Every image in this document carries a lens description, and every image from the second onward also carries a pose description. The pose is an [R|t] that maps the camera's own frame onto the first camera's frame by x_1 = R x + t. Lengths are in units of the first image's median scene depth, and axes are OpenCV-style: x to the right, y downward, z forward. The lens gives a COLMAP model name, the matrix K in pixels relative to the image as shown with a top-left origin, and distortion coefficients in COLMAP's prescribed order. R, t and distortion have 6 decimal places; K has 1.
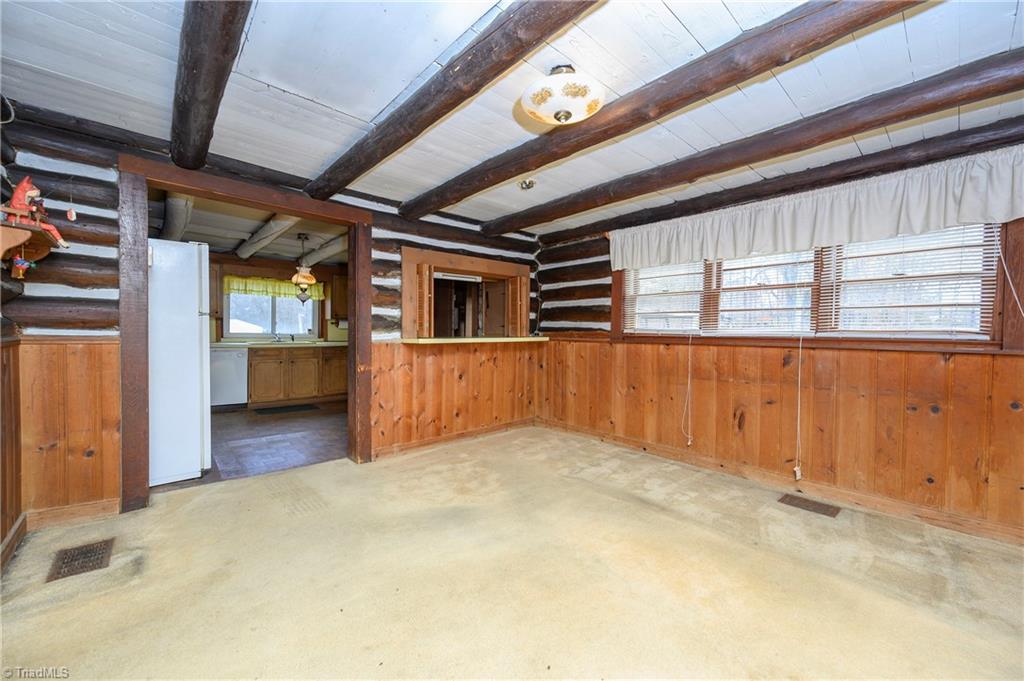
lens RADIAL K [[400.7, 0, 513.9], [0, 400.7, 338.0], [0, 0, 1]] dist [-0.003244, -0.000107]
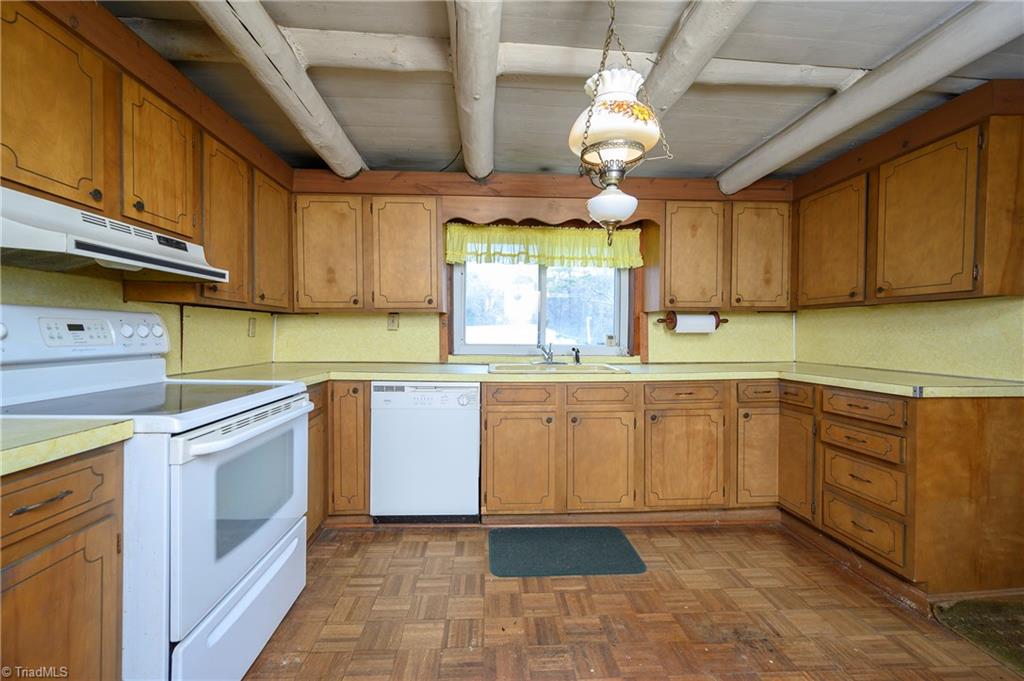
lens RADIAL K [[400.7, 0, 509.3], [0, 400.7, 341.6], [0, 0, 1]] dist [-0.003244, -0.000107]
pose [[0.776145, -0.000659, -0.630555, -0.343186], [-0.004998, 0.999962, -0.007197, -0.013311], [0.630535, 0.008737, 0.776111, 0.630344]]
